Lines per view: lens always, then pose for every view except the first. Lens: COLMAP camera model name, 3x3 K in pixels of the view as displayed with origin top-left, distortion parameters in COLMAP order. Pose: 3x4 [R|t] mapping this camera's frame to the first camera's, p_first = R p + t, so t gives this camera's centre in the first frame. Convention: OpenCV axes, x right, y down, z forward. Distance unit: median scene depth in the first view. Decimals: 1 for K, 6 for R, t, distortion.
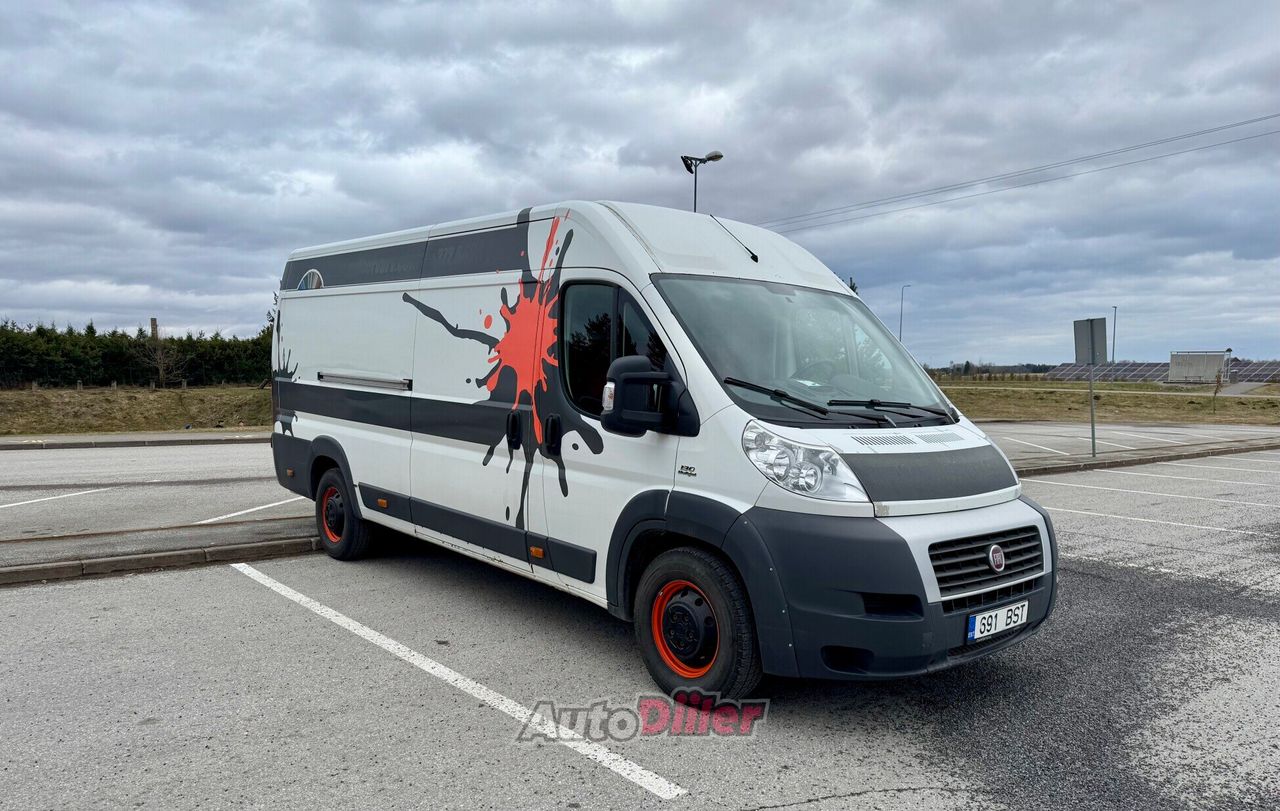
lens RADIAL K [[929.7, 0, 633.6], [0, 929.7, 409.7], [0, 0, 1]] dist [0.036648, -0.046085]
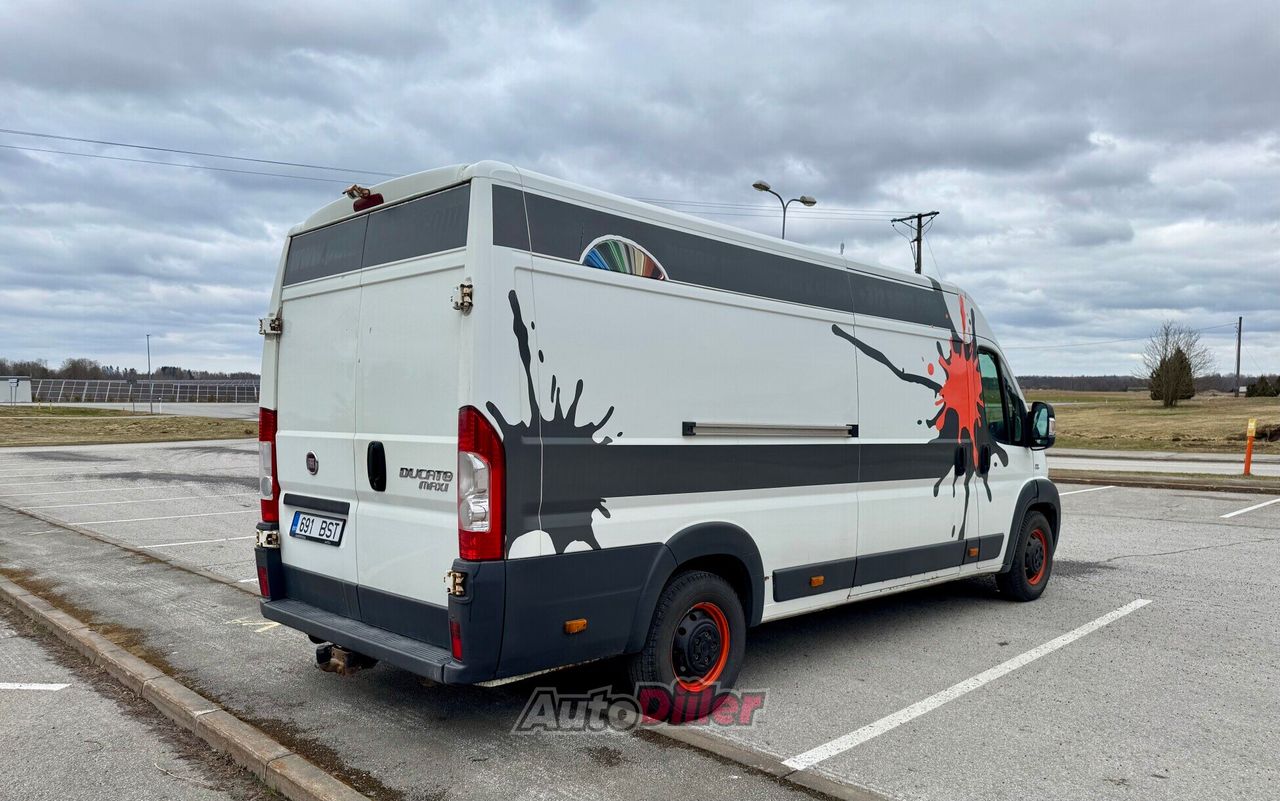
lens RADIAL K [[929.7, 0, 632.5], [0, 929.7, 406.5], [0, 0, 1]] dist [0.036648, -0.046085]
pose [[-0.091592, -0.019338, 0.995609, -1.265047], [0.033834, 0.999174, 0.022520, -0.088013], [-0.995222, 0.035748, -0.090862, 1.480824]]
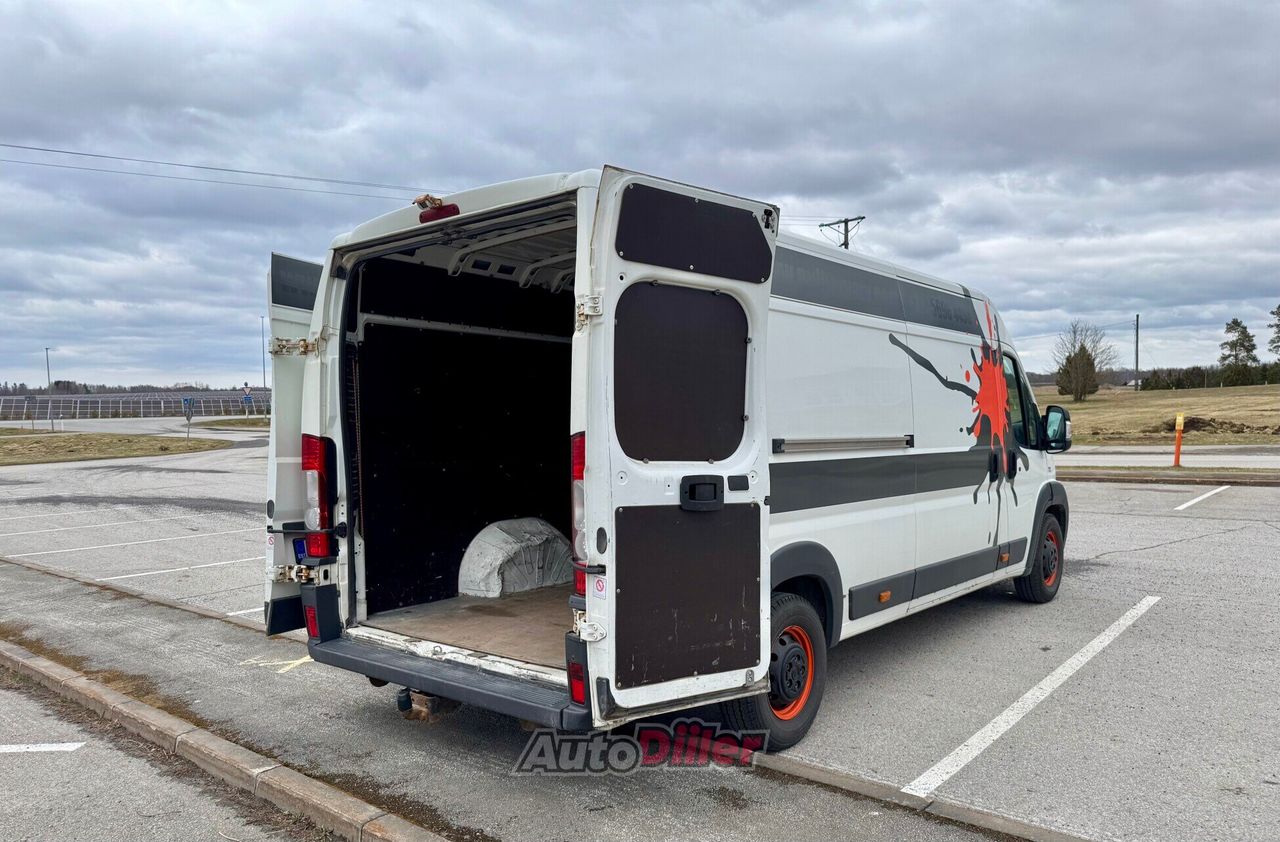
lens RADIAL K [[929.8, 0, 637.7], [0, 929.8, 409.0], [0, 0, 1]] dist [0.024515, -0.028953]
pose [[-0.182350, -0.014462, 0.983127, -1.205336], [0.054168, 0.998226, 0.024731, -0.105722], [-0.981740, 0.057763, -0.181243, 1.615645]]
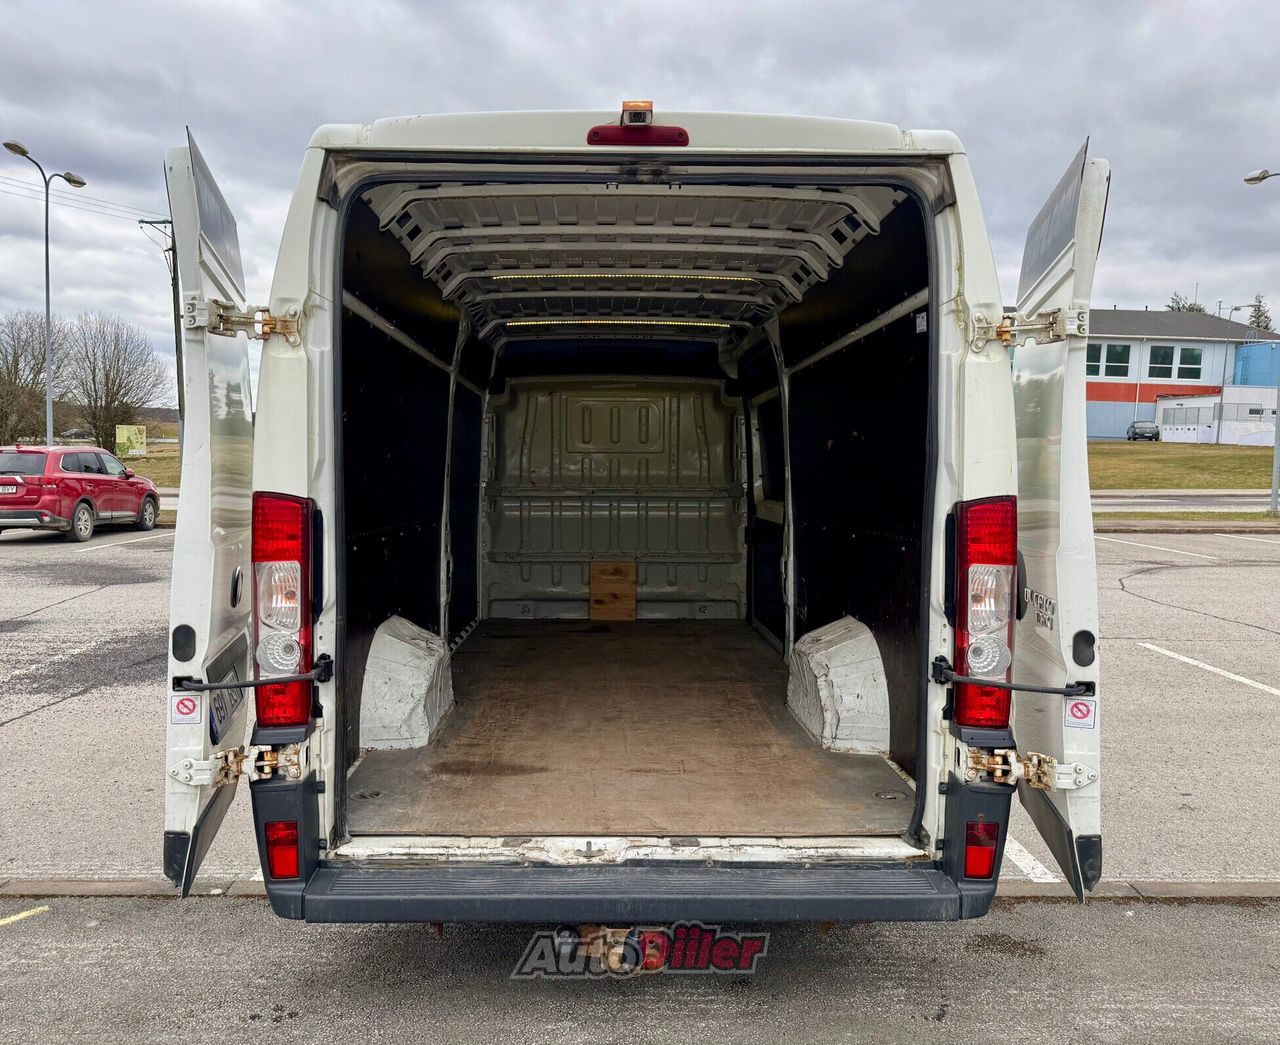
lens RADIAL K [[1001.6, 0, 630.5], [0, 1001.6, 467.5], [0, 0, 1]] dist [-0.000991, 0.005659]
pose [[-0.788527, -0.042565, 0.613525, -0.736498], [-0.006696, 0.998137, 0.060642, -0.120350], [-0.614963, 0.043710, -0.787343, 2.030817]]
